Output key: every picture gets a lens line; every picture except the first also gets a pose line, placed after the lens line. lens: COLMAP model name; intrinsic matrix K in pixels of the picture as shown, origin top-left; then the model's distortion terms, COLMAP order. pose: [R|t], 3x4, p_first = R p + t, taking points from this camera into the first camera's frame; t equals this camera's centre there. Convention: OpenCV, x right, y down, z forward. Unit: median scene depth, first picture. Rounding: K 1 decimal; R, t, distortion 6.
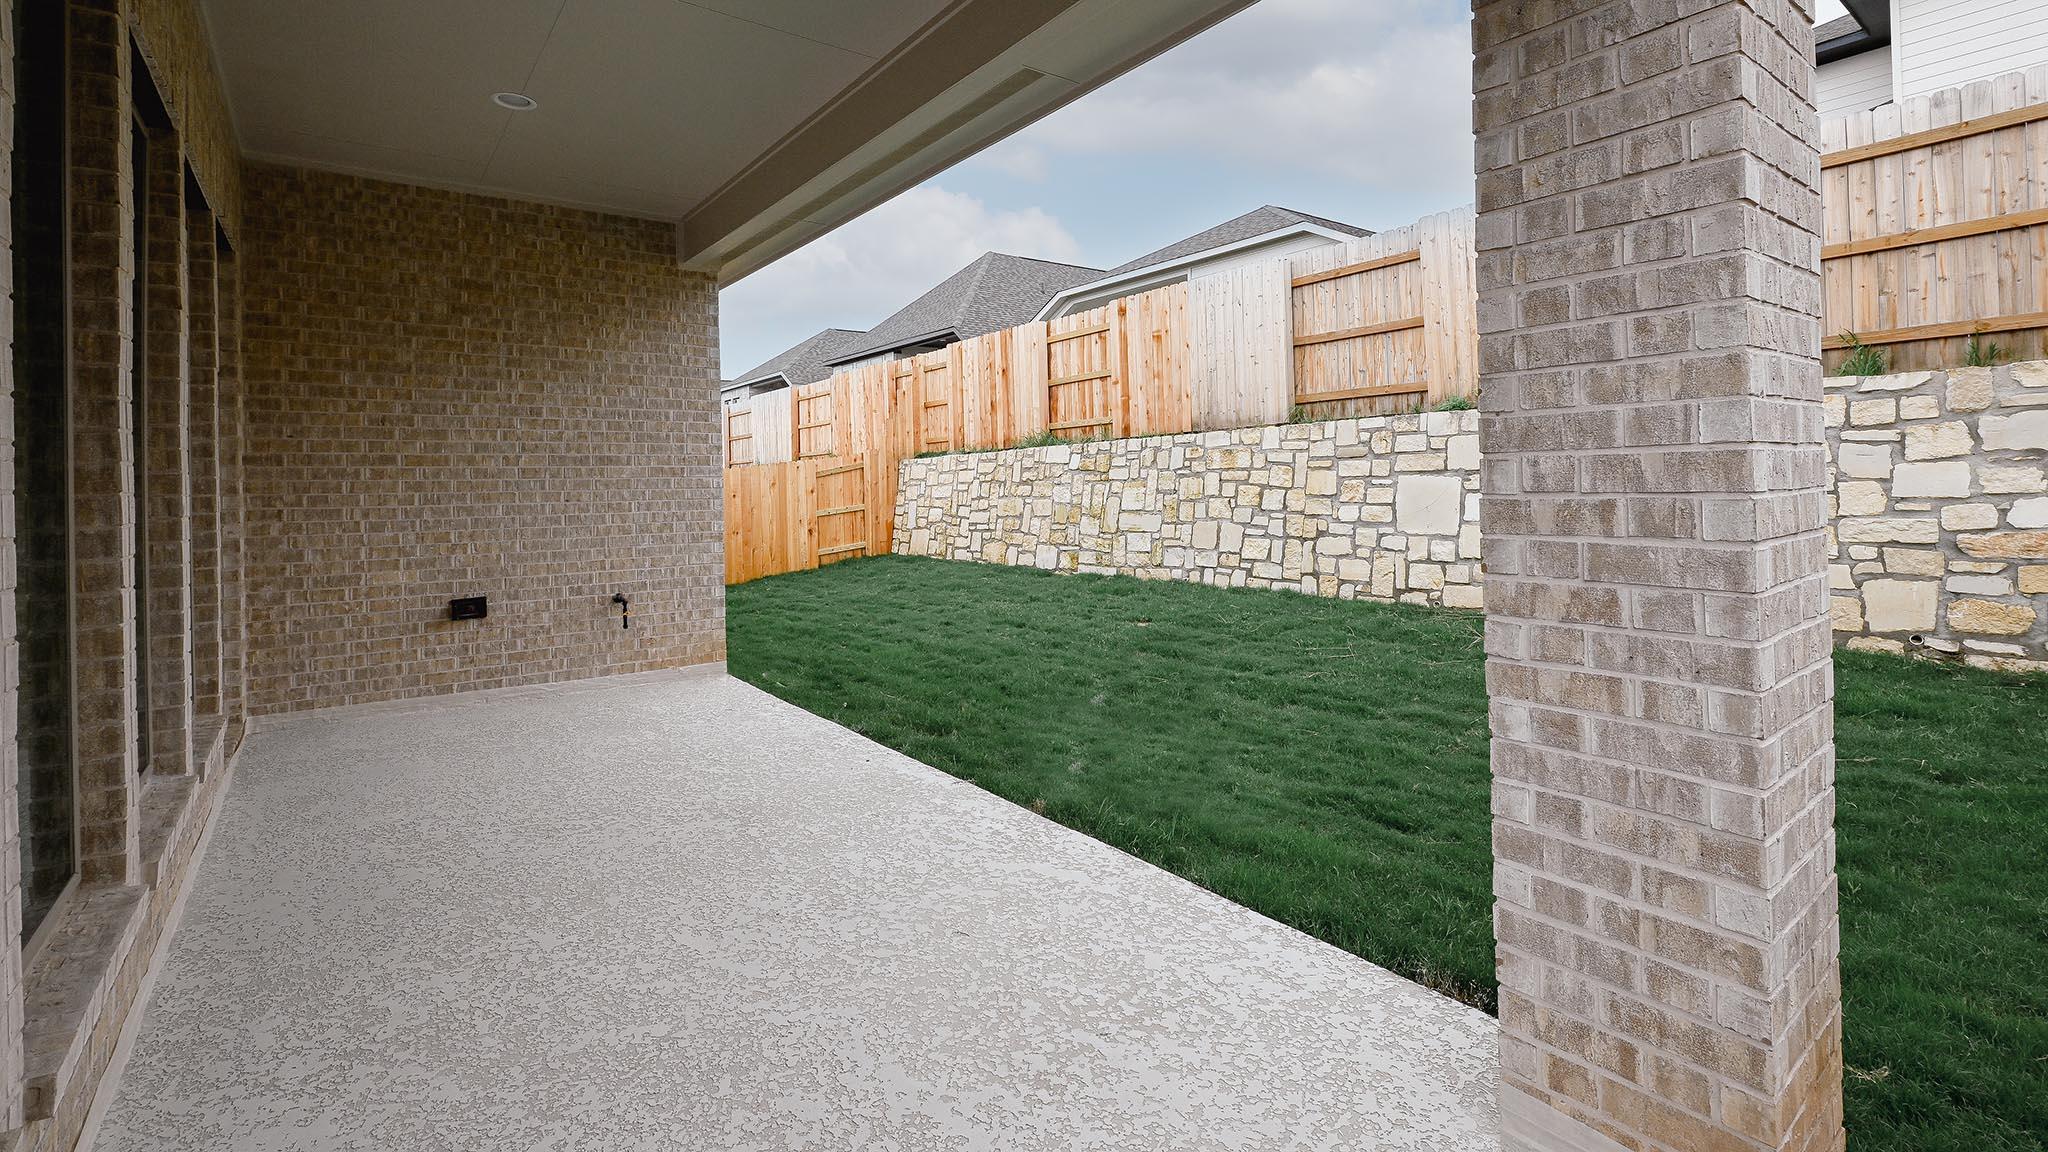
lens RADIAL K [[913.8, 0, 1026.8], [0, 913.8, 471.0], [0, 0, 1]] dist [0.000255, -0.001023]
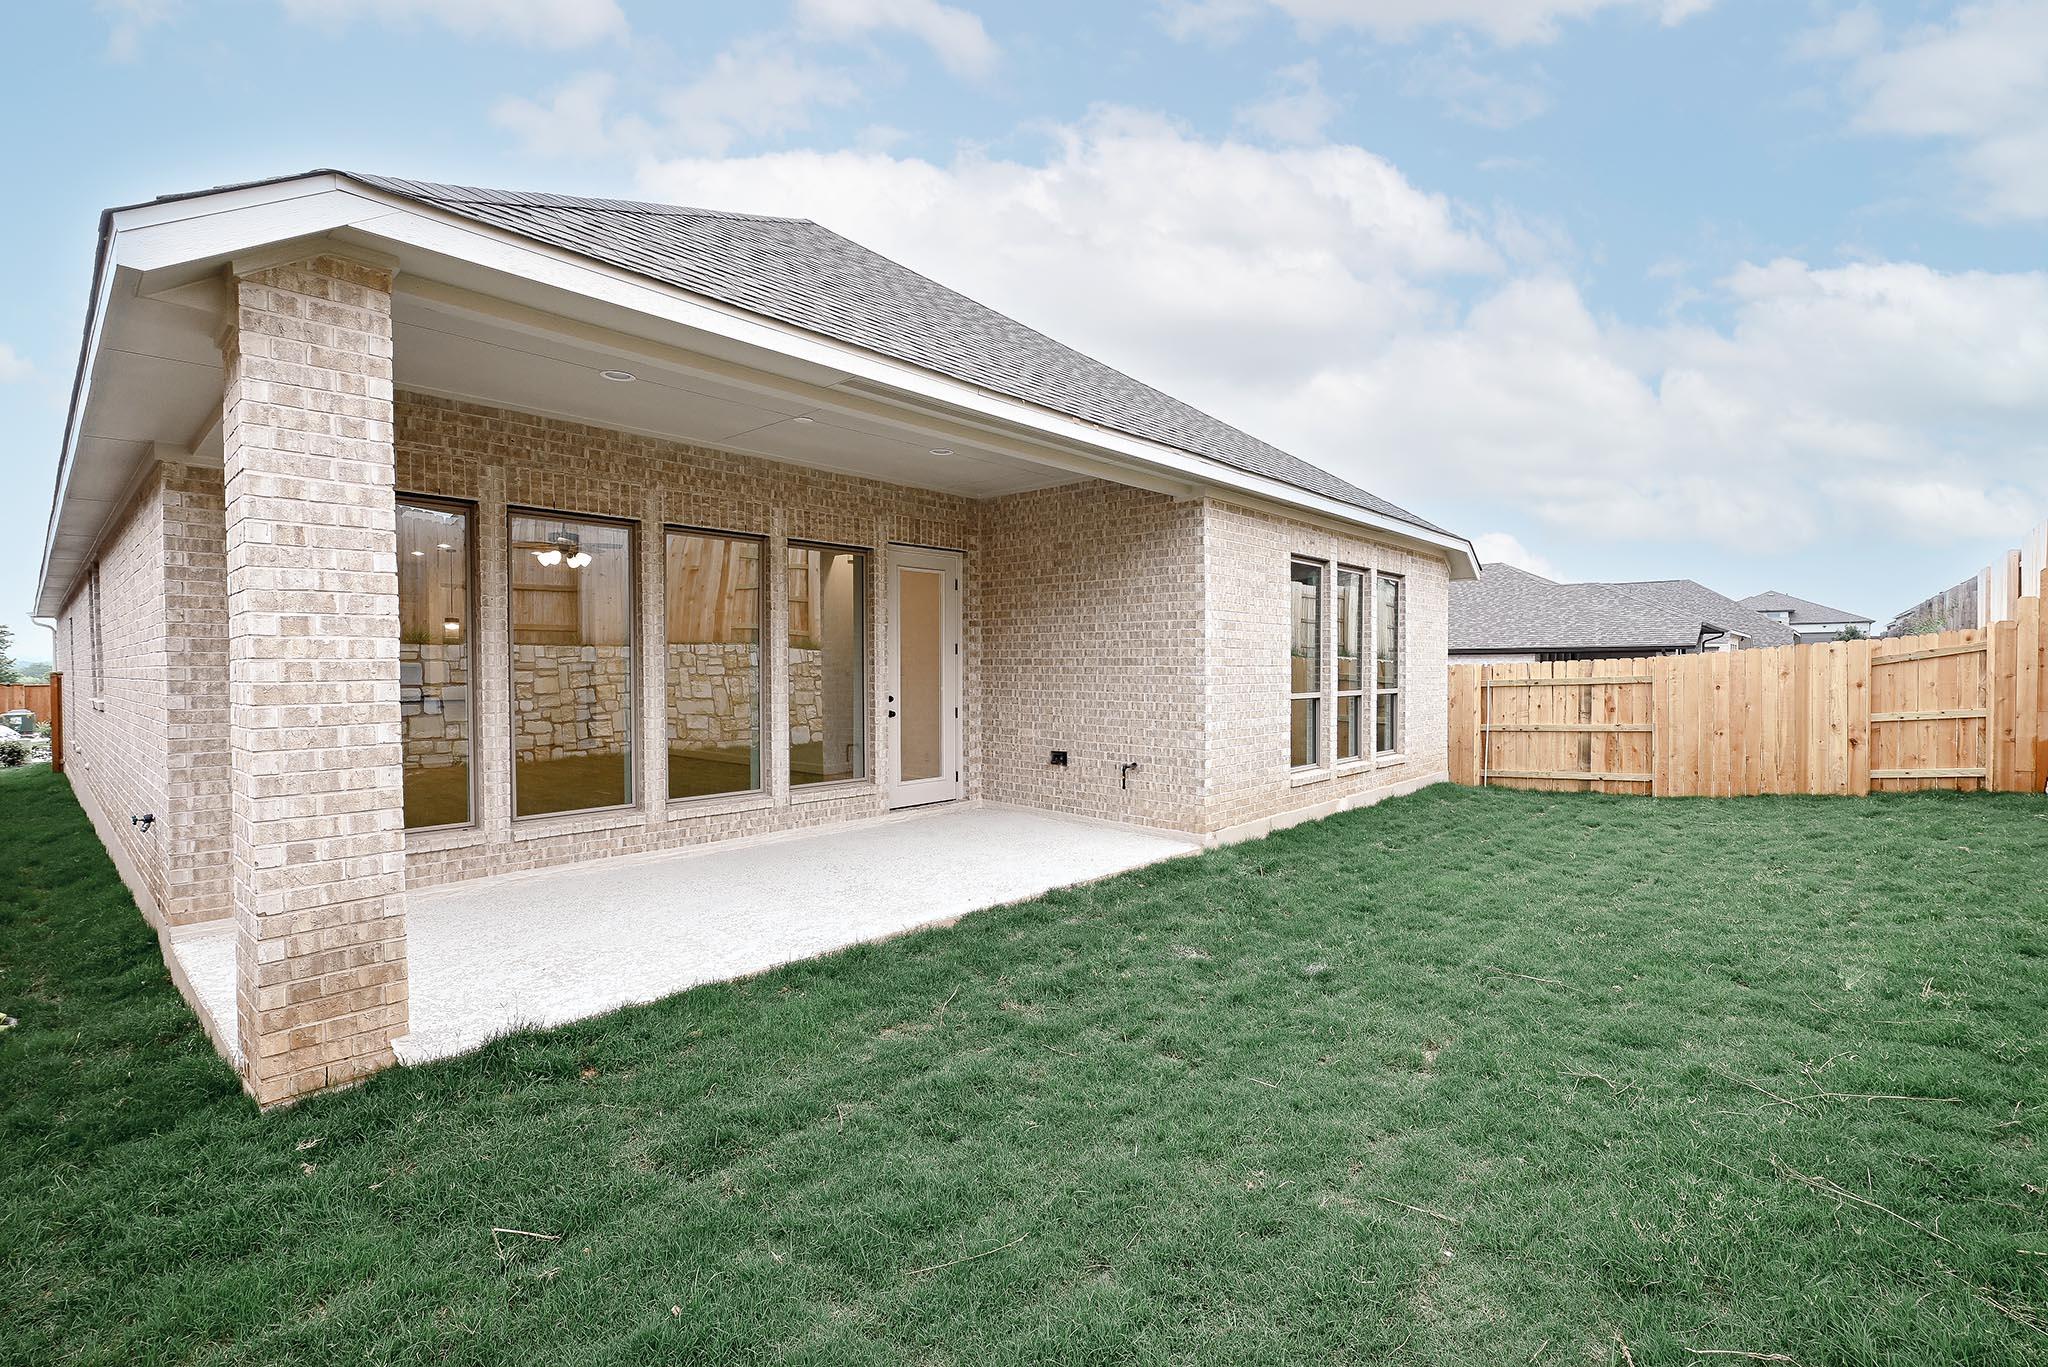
lens RADIAL K [[913.5, 0, 1024.0], [0, 913.5, 683.5], [0, 0, 1]] dist [0.001091, 0.000072]
pose [[0.188615, 0.038551, -0.981294, 0.771800], [0.011040, 0.999083, 0.041372, -0.034463], [0.981989, -0.018637, 0.188017, 0.569771]]
